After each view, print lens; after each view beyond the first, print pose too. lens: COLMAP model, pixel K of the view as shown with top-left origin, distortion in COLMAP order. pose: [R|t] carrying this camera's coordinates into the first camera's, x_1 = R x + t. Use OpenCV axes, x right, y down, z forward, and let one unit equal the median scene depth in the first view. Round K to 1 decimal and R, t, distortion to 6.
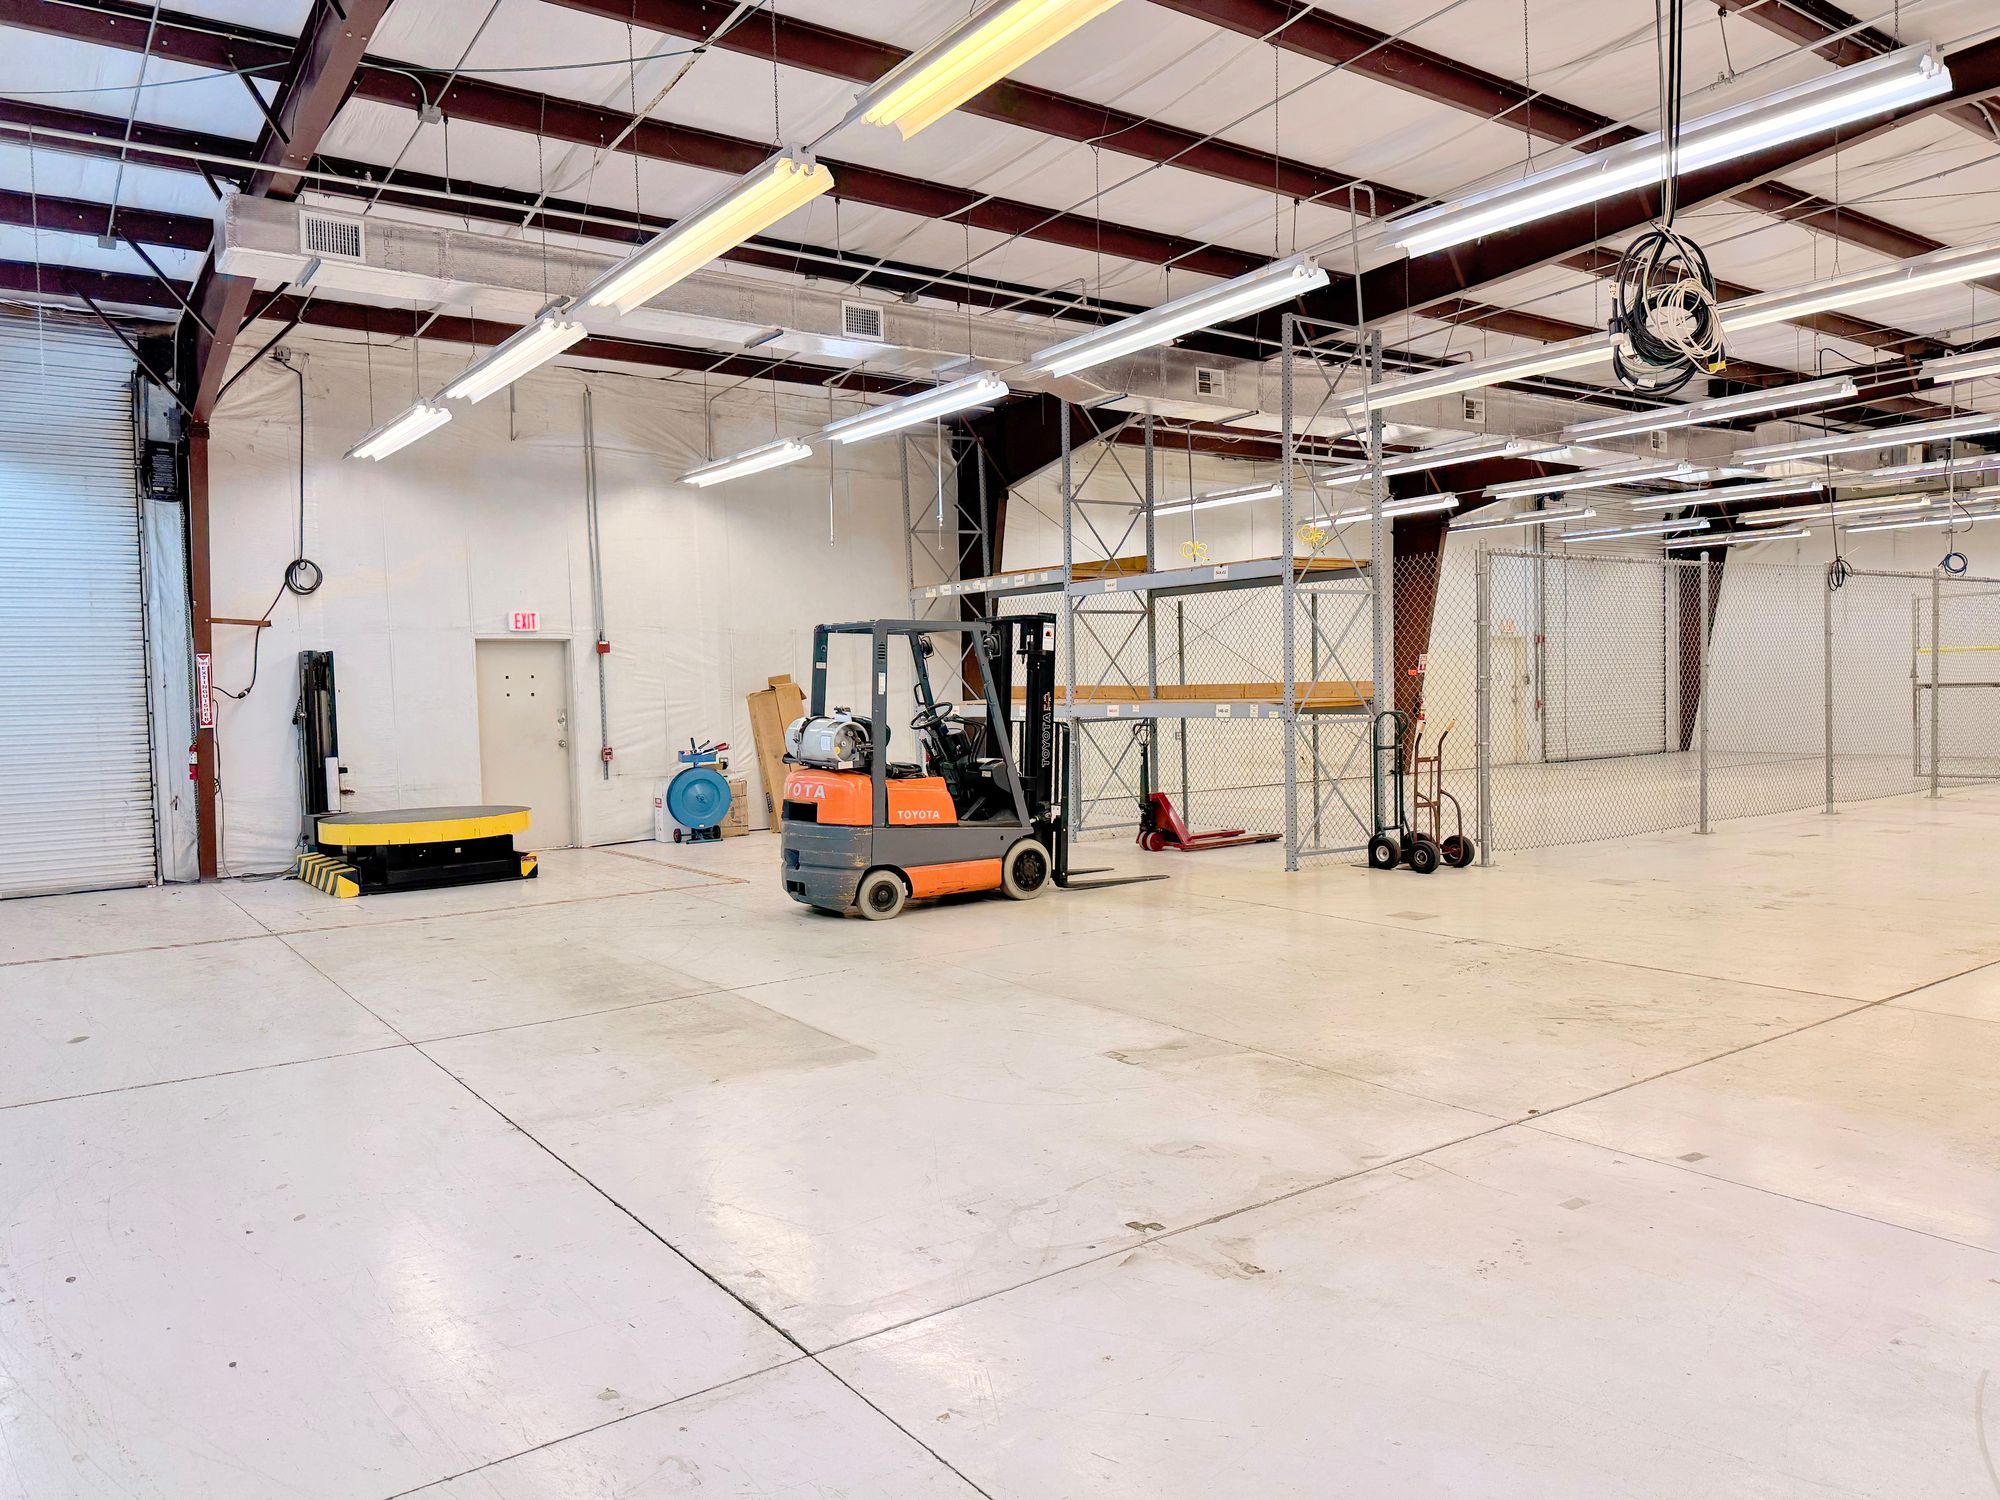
lens RADIAL K [[1409.1, 0, 995.3], [0, 1409.1, 749.7], [0, 0, 1]] dist [-0.001461, -0.000338]
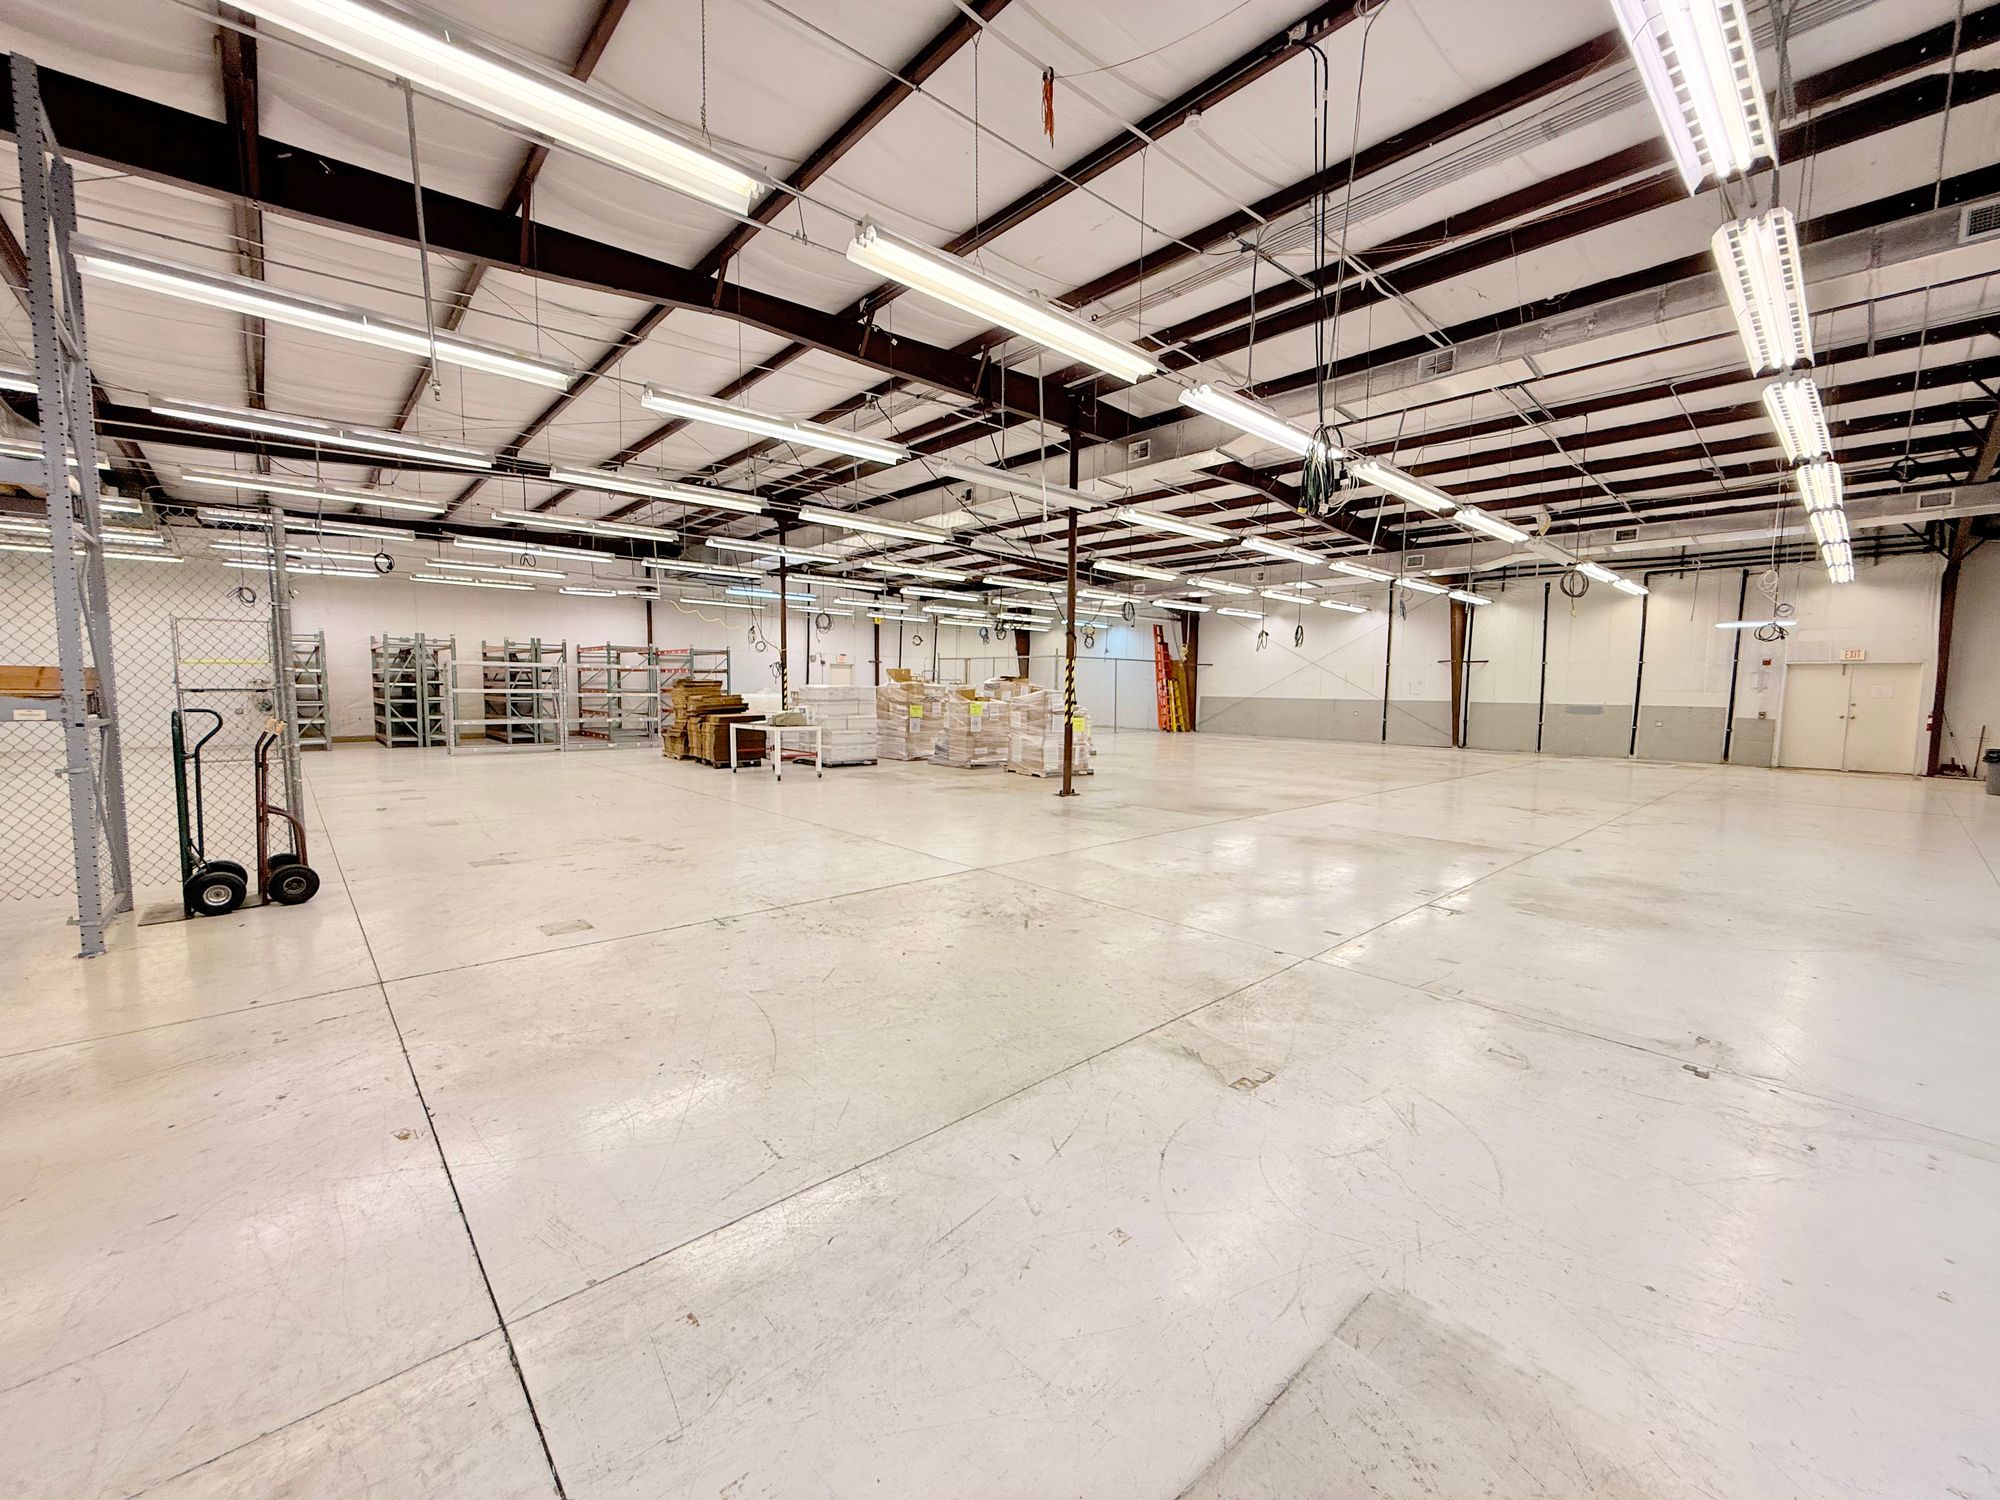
lens RADIAL K [[793.8, 0, 989.2], [0, 793.8, 753.8], [0, 0, 1]] dist [-0.003311, 0.000070]
pose [[-0.115613, -0.065490, 0.991133, -0.405325], [0.038817, 0.996764, 0.070390, -0.036100], [-0.992536, 0.046611, -0.112697, 1.282635]]
